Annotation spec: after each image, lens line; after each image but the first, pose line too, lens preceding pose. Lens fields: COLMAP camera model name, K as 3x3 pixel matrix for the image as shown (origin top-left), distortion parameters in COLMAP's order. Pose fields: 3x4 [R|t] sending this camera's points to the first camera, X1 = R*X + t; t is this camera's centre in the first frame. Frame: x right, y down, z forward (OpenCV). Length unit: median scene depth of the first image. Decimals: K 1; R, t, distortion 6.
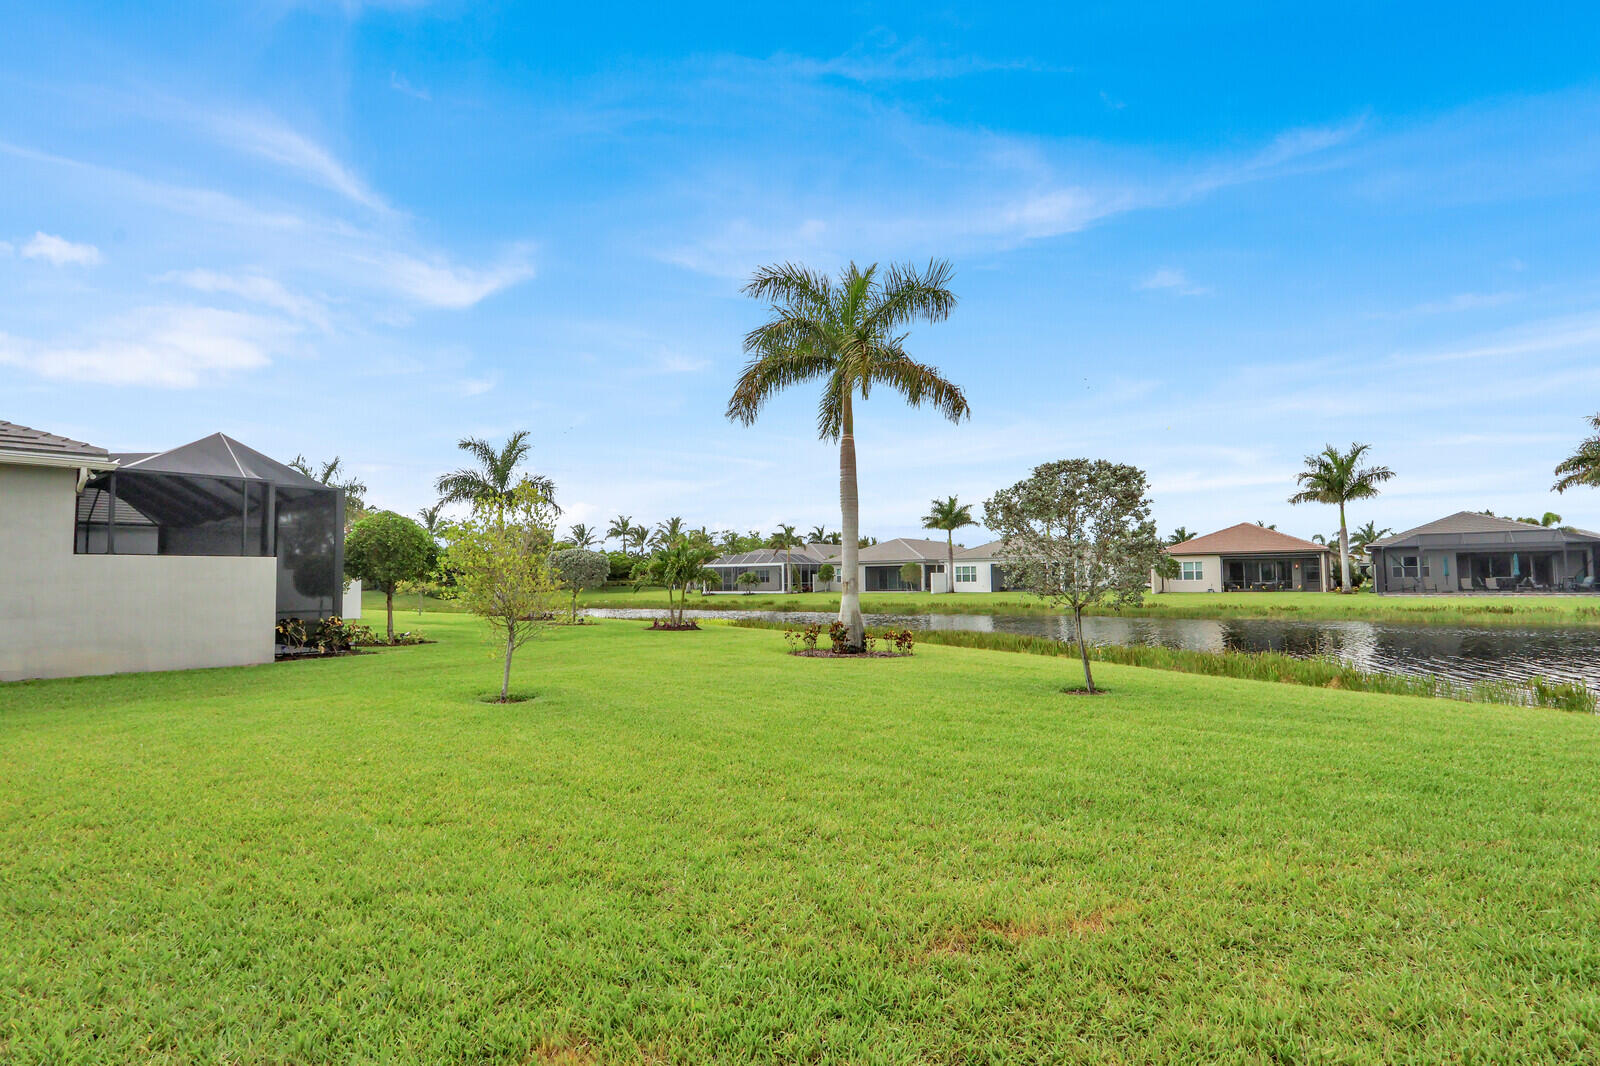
lens RADIAL K [[812.6, 0, 801.5], [0, 812.6, 553.9], [0, 0, 1]] dist [-0.002238, 0.000250]
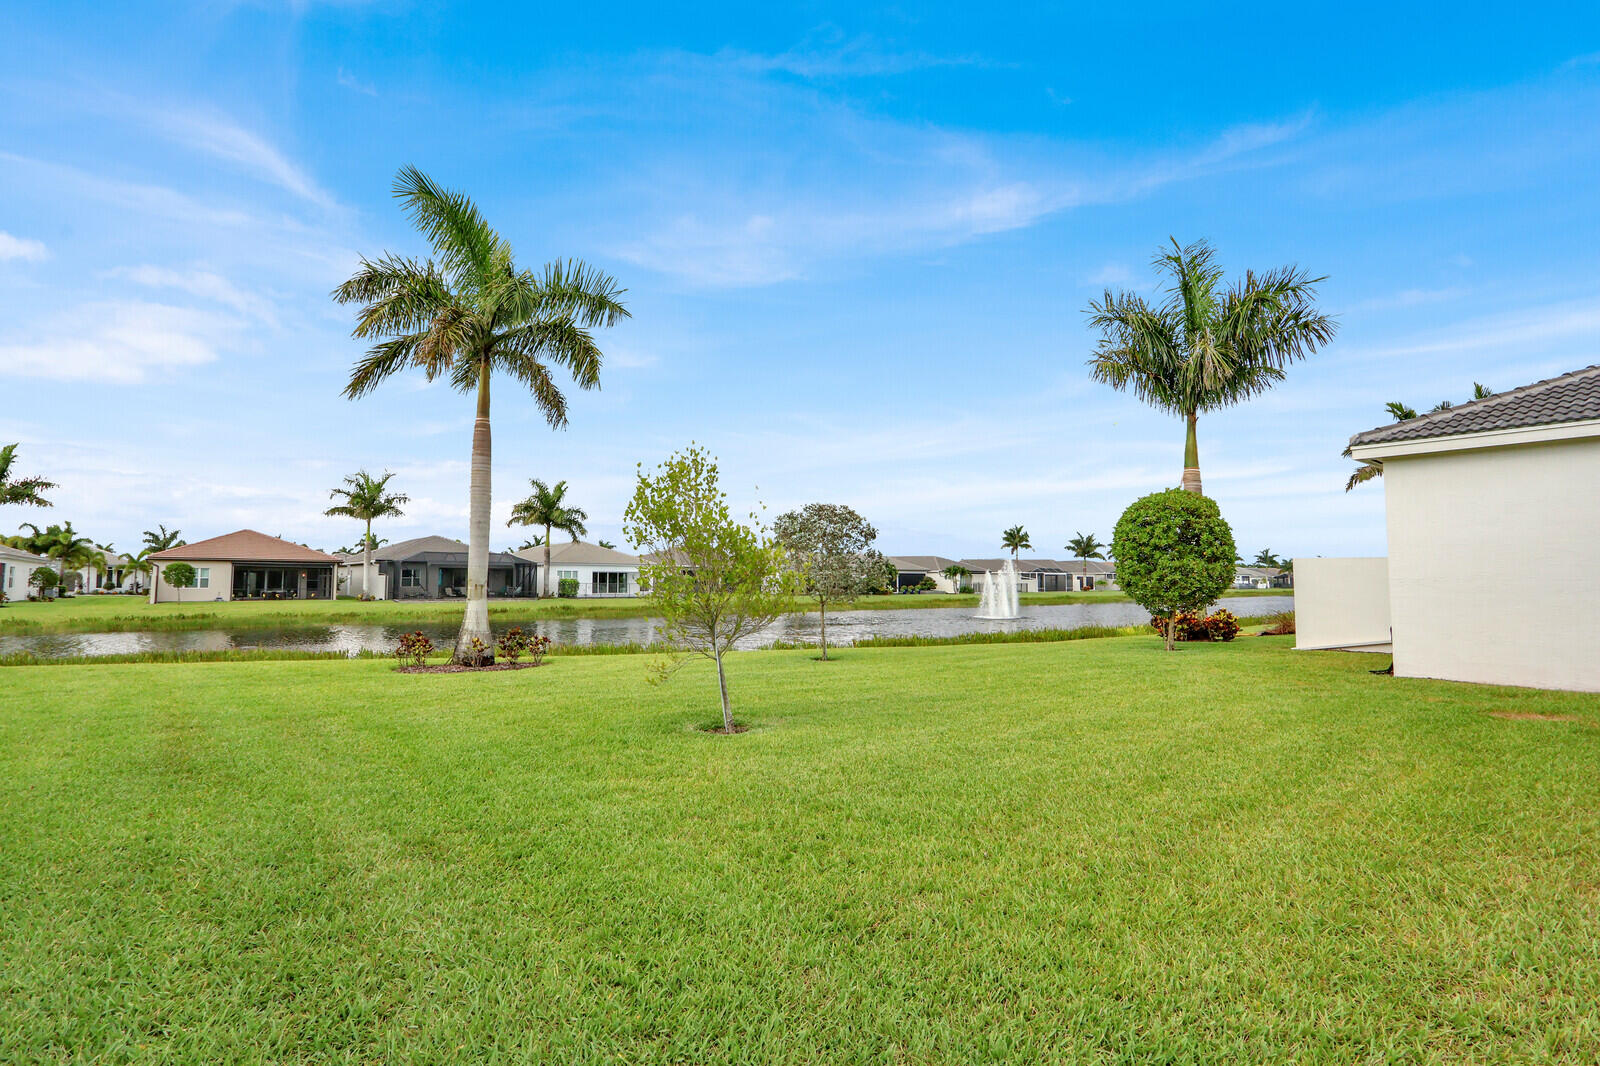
lens RADIAL K [[765.4, 0, 798.3], [0, 765.4, 588.0], [0, 0, 1]] dist [-0.000518, 0.000522]
pose [[0.261460, 0.006672, 0.965191, -0.199505], [-0.035896, 0.999352, 0.002816, 0.006360], [-0.964547, -0.035383, 0.261530, 0.135442]]
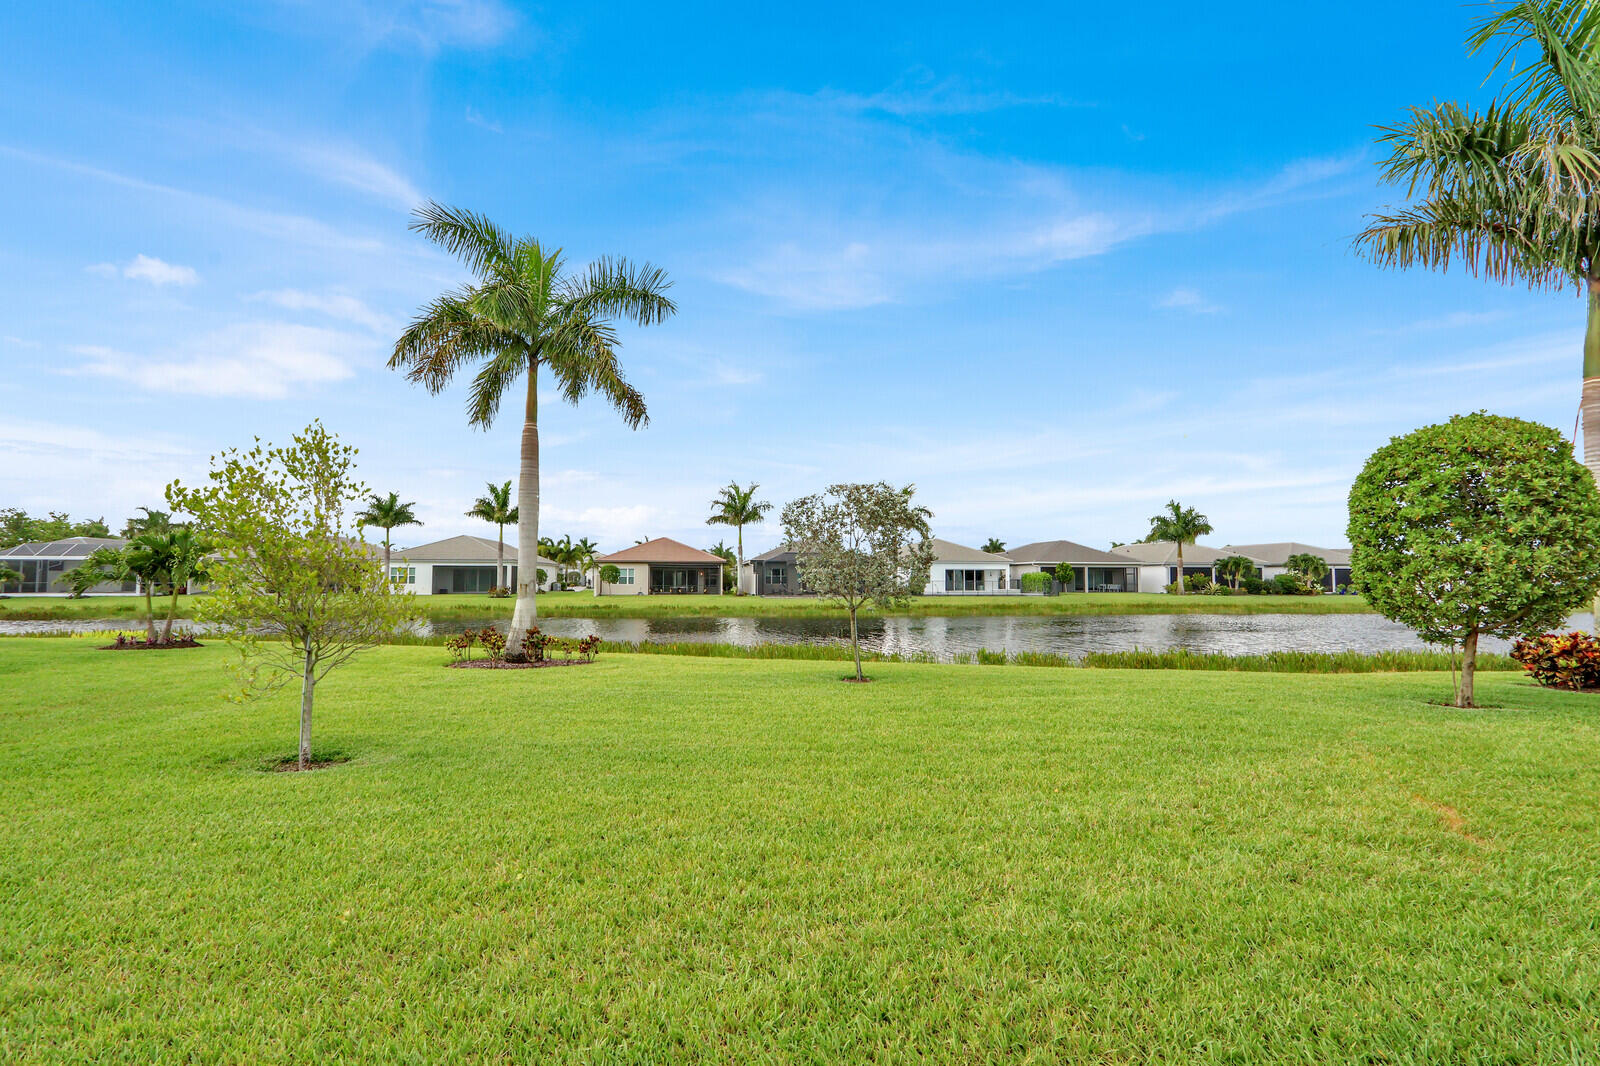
lens RADIAL K [[753.0, 0, 809.7], [0, 753.0, 571.3], [0, 0, 1]] dist [-0.000707, -0.000322]
pose [[0.716134, 0.021544, 0.697630, -0.092954], [-0.033145, 0.999446, 0.003160, 0.001738], [-0.697175, -0.025386, 0.716451, 0.052718]]
